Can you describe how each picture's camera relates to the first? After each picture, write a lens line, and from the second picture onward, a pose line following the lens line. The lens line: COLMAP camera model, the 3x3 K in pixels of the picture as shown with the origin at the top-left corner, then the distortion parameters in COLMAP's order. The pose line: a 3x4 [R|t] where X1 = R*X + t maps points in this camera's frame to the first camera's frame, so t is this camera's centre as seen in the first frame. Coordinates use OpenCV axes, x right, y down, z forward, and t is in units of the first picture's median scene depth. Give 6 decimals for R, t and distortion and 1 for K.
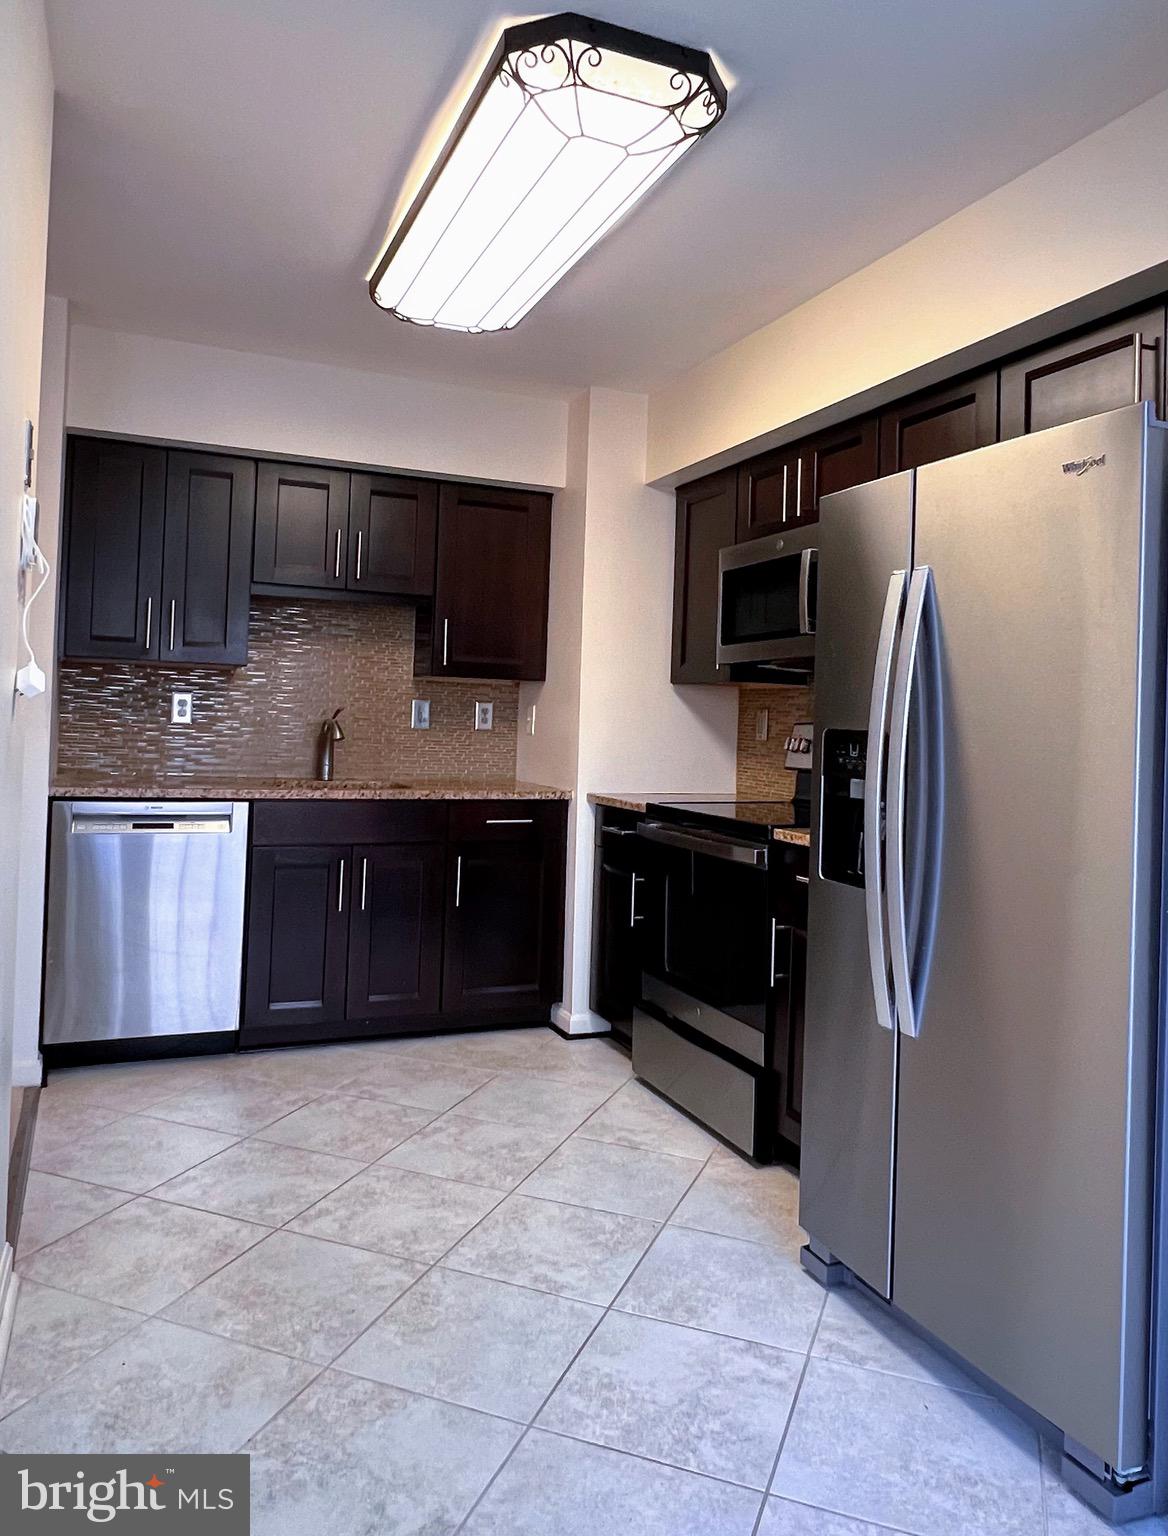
lens RADIAL K [[1060.4, 0, 579.9], [0, 1060.4, 772.9], [0, 0, 1]] dist [0.002227, 0.001045]
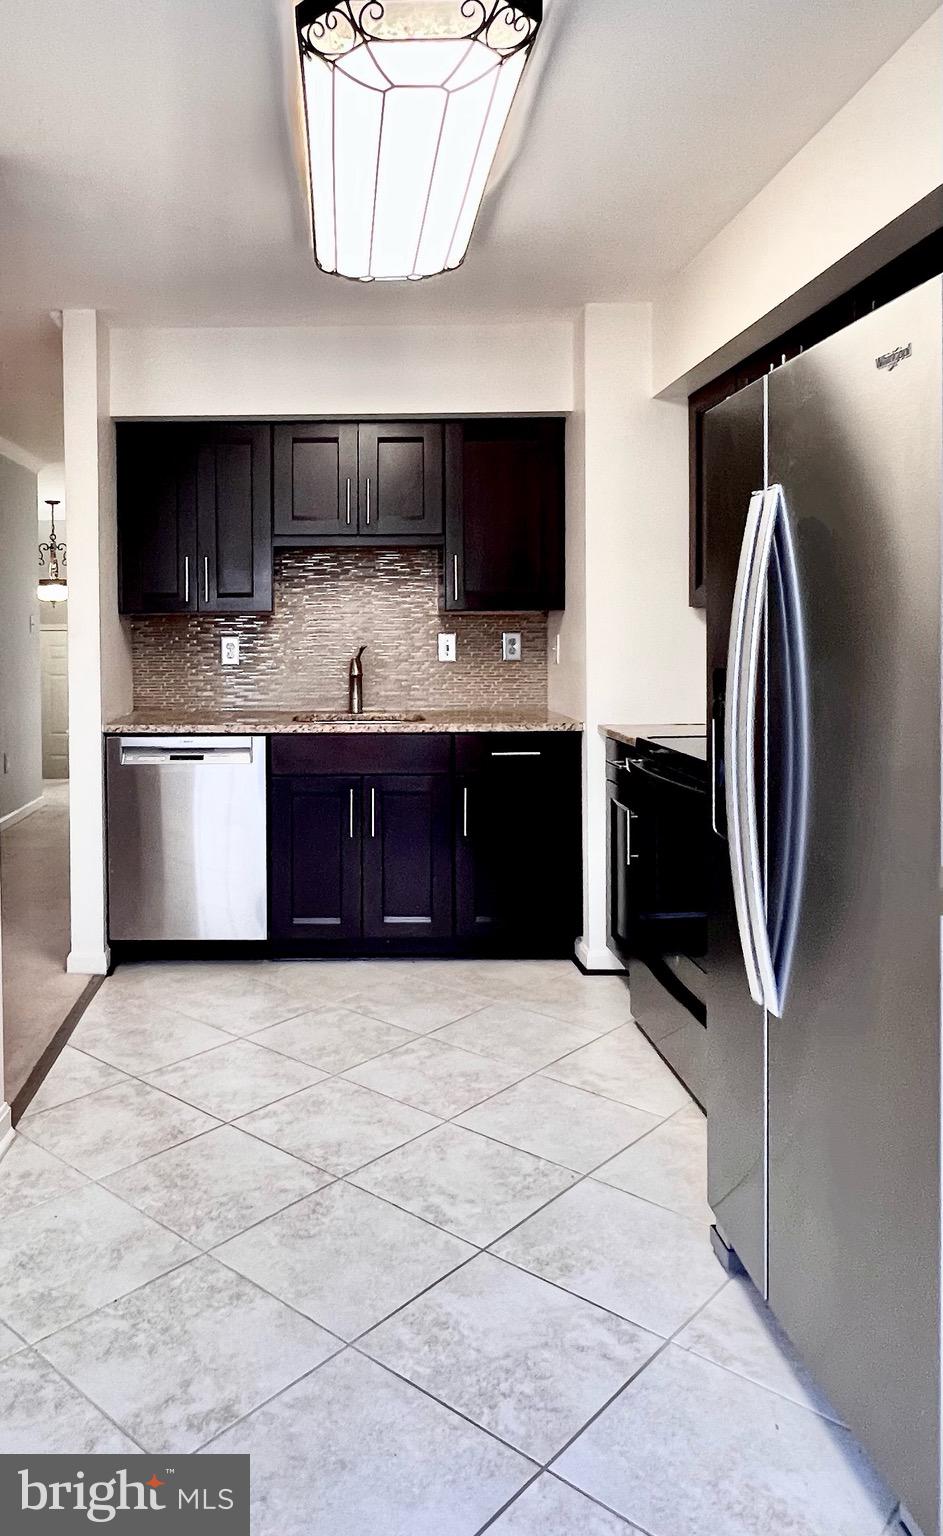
lens RADIAL K [[1033.8, 0, 308.5], [0, 1033.8, 720.5], [0, 0, 1]] dist [0.008268, -0.001276]
pose [[0.918817, -0.007619, -0.394609, 0.191280], [0.018735, 0.999529, 0.024325, -0.017775], [0.394238, -0.029744, 0.918527, 0.033010]]
